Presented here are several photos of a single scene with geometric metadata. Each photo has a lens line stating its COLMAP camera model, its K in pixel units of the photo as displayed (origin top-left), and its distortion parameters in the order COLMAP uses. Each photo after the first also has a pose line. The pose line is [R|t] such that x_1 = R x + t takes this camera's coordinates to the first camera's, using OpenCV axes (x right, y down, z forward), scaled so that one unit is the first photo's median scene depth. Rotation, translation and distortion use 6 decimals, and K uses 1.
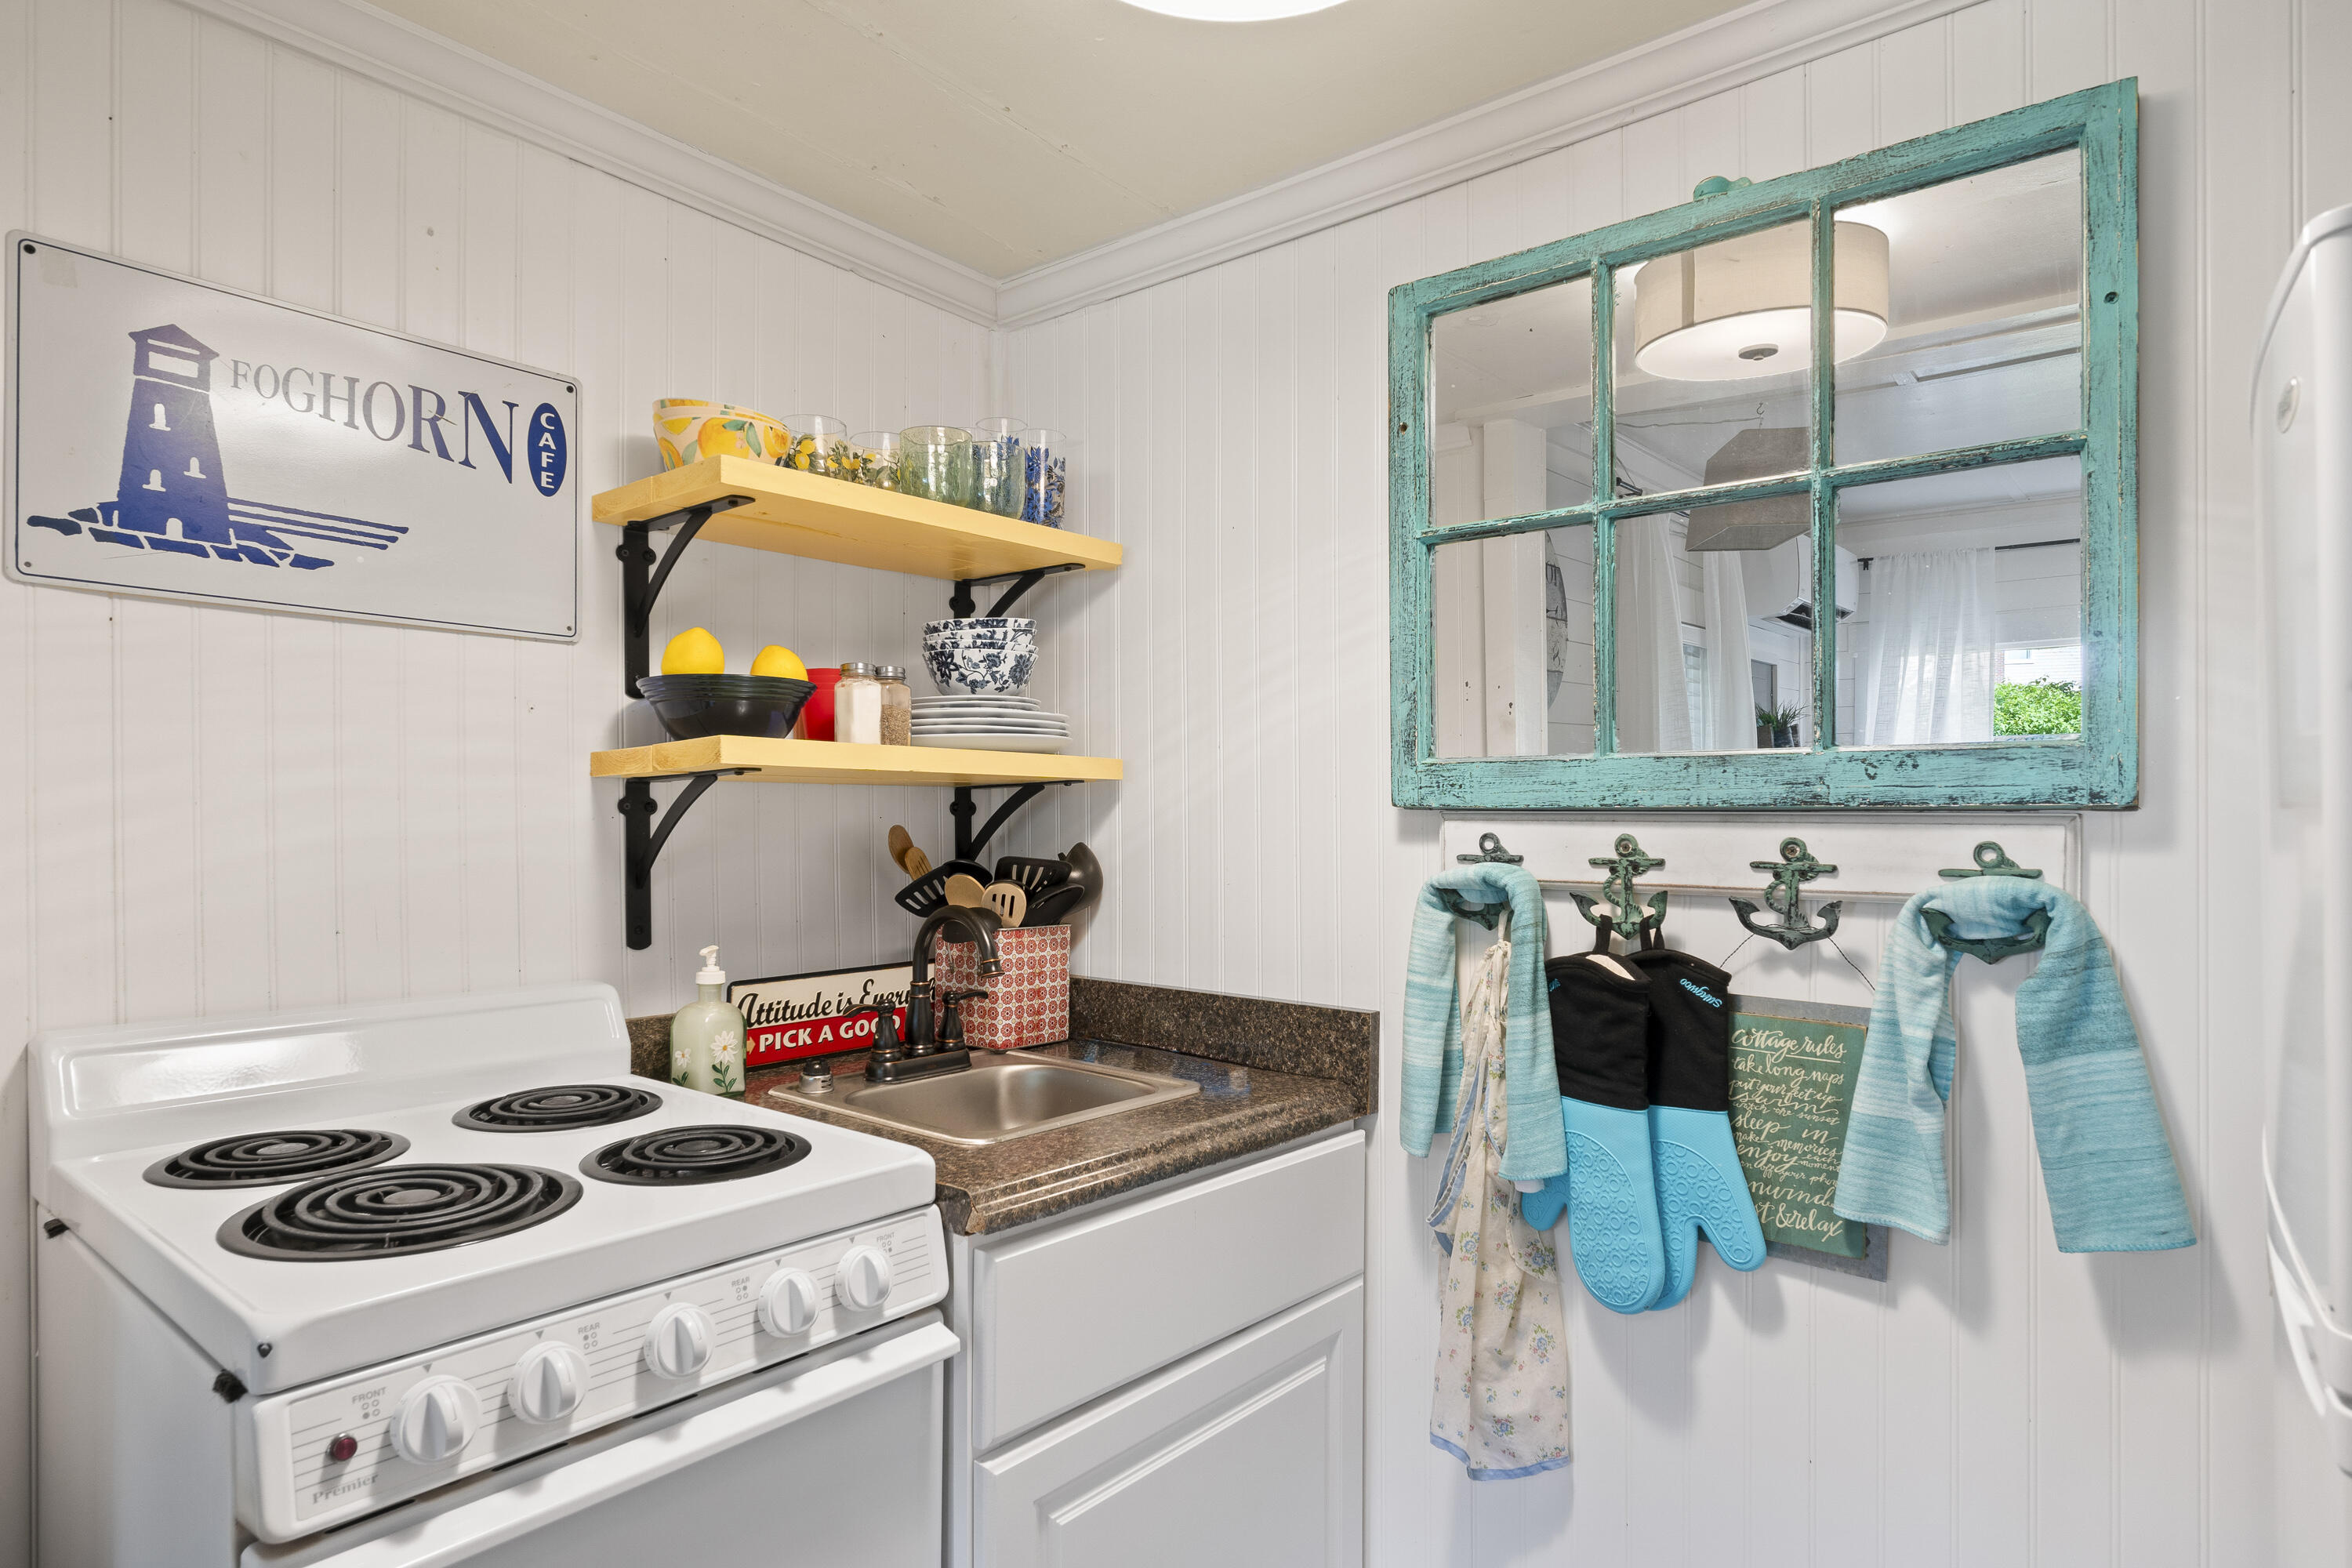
lens RADIAL K [[1331.3, 0, 1175.2], [0, 1331.3, 795.8], [0, 0, 1]] dist [-0.004651, -0.000605]
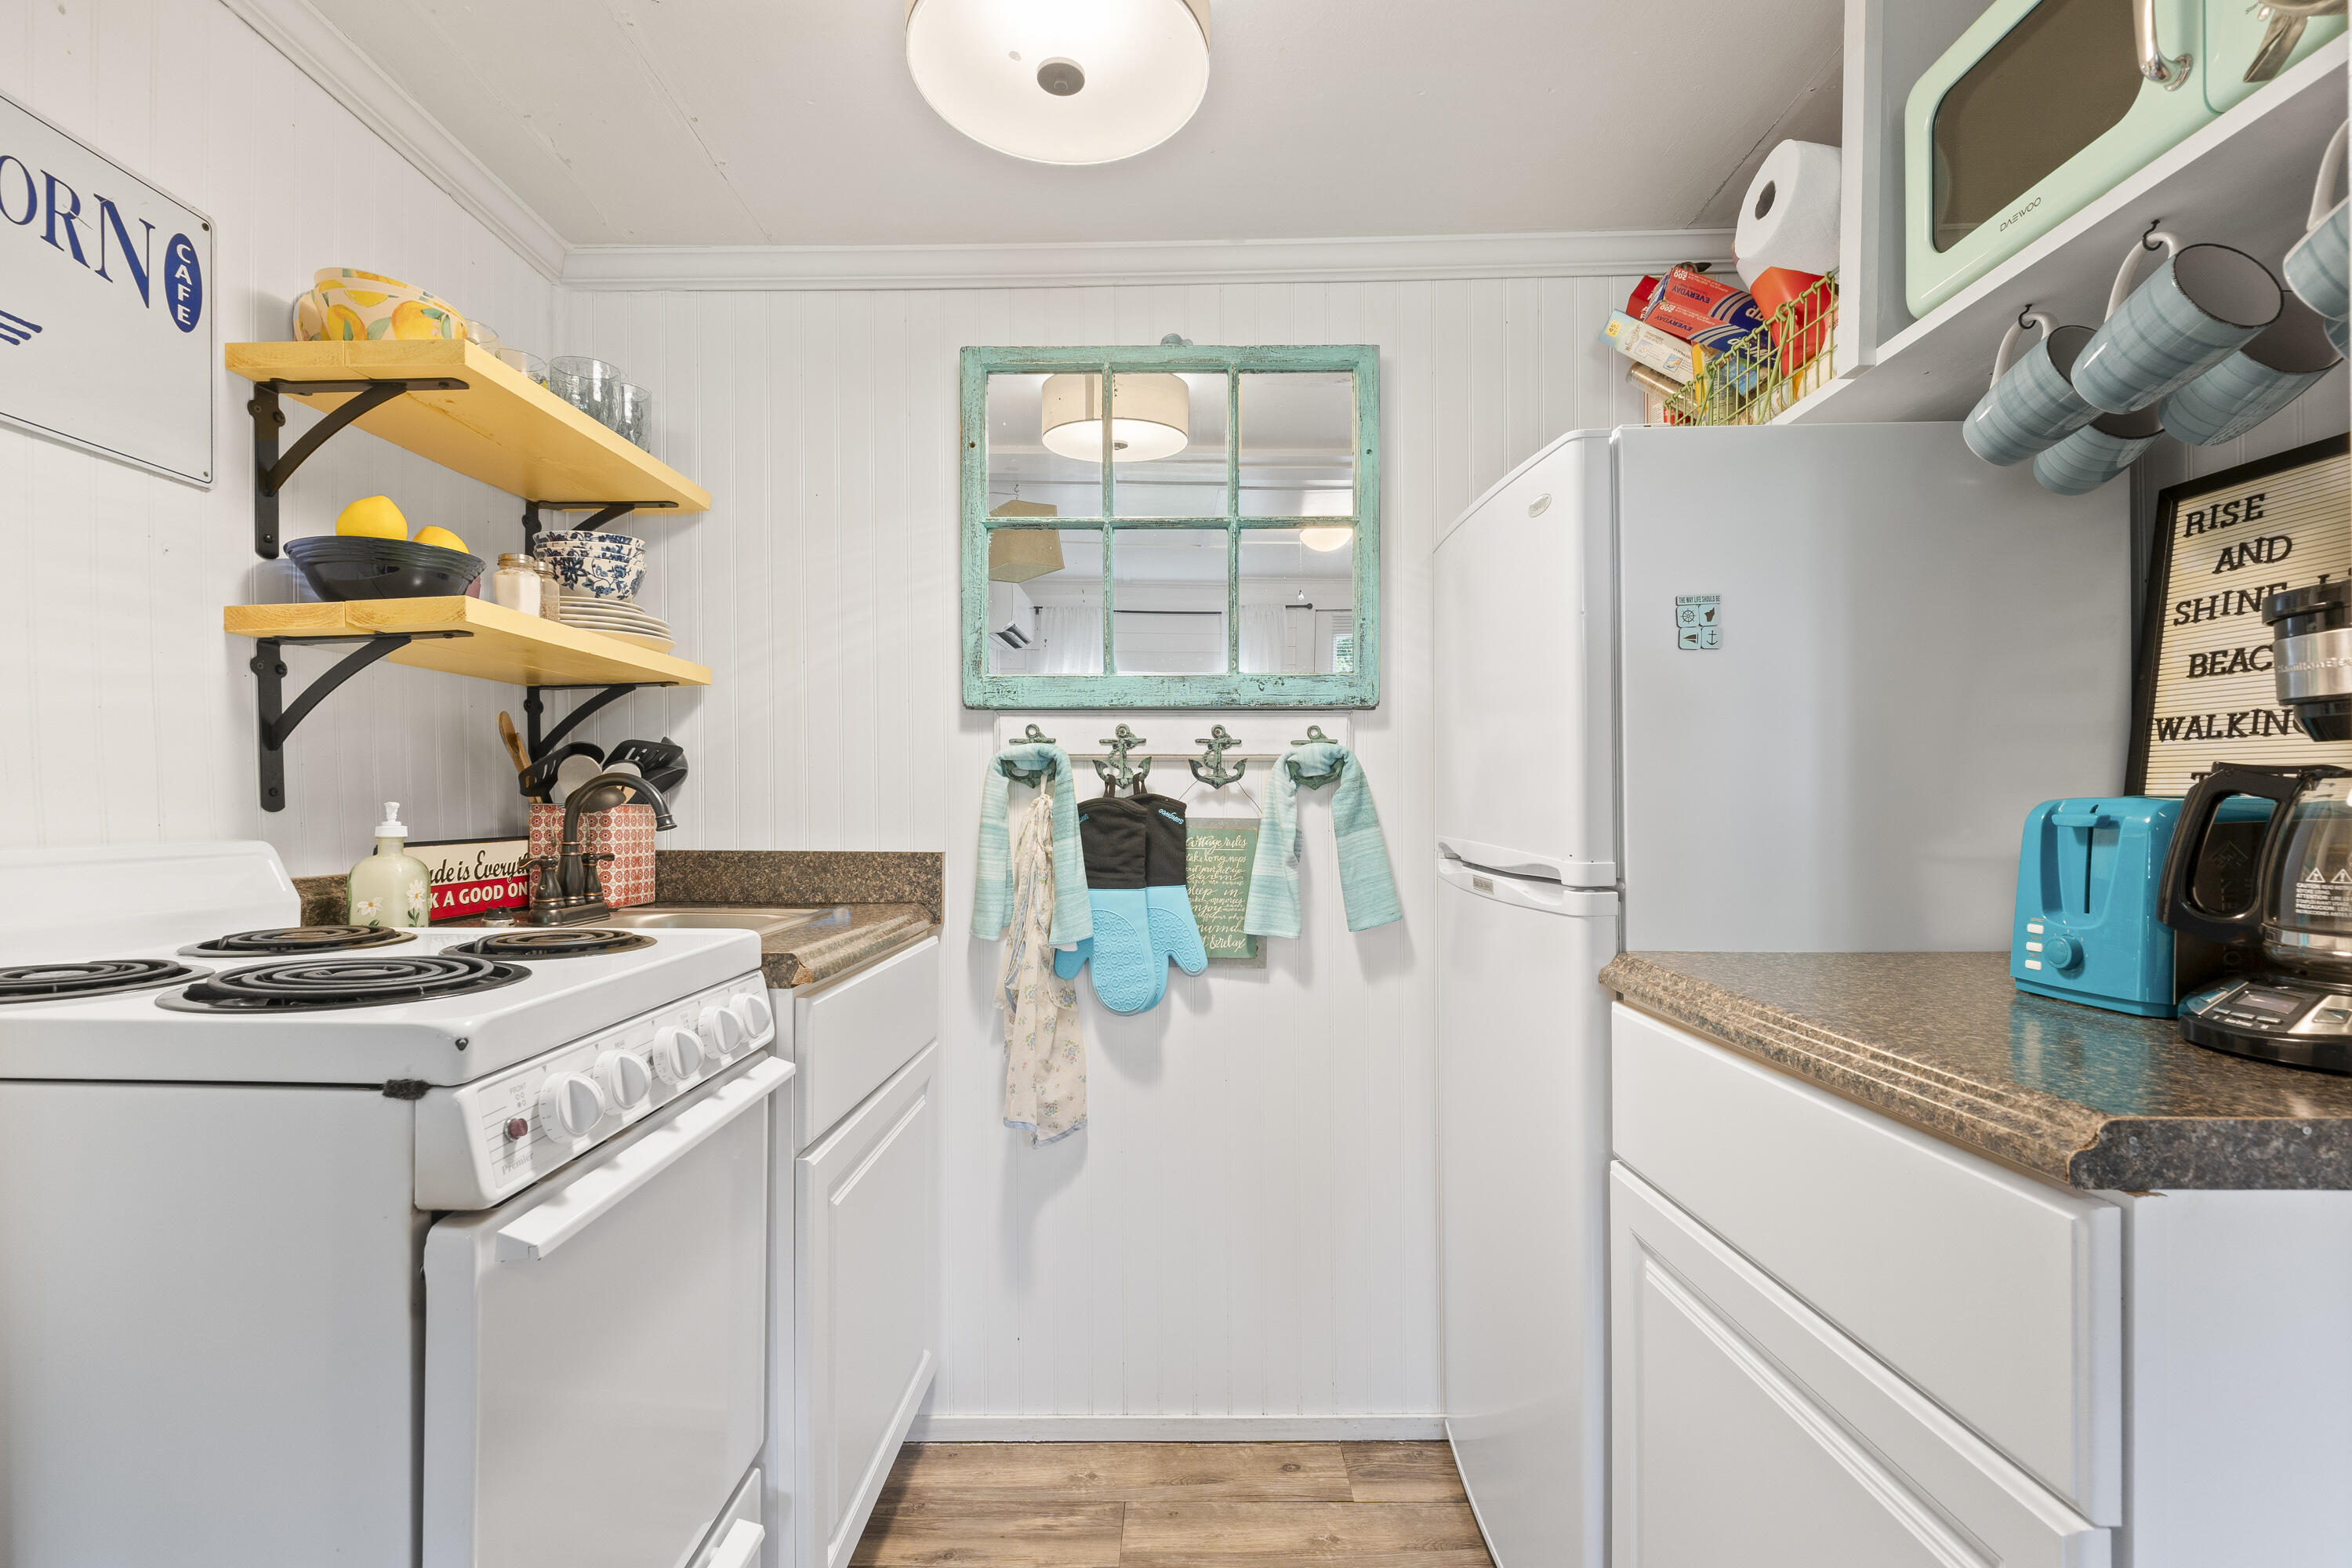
lens RADIAL K [[1089.1, 0, 1175.8], [0, 1089.1, 793.4], [0, 0, 1]] dist [-0.013925, 0.001534]
pose [[0.764737, 0.003602, 0.644333, -0.432400], [-0.001784, 0.999992, -0.003473, 0.109835], [-0.644340, 0.001507, 0.764737, -0.049543]]
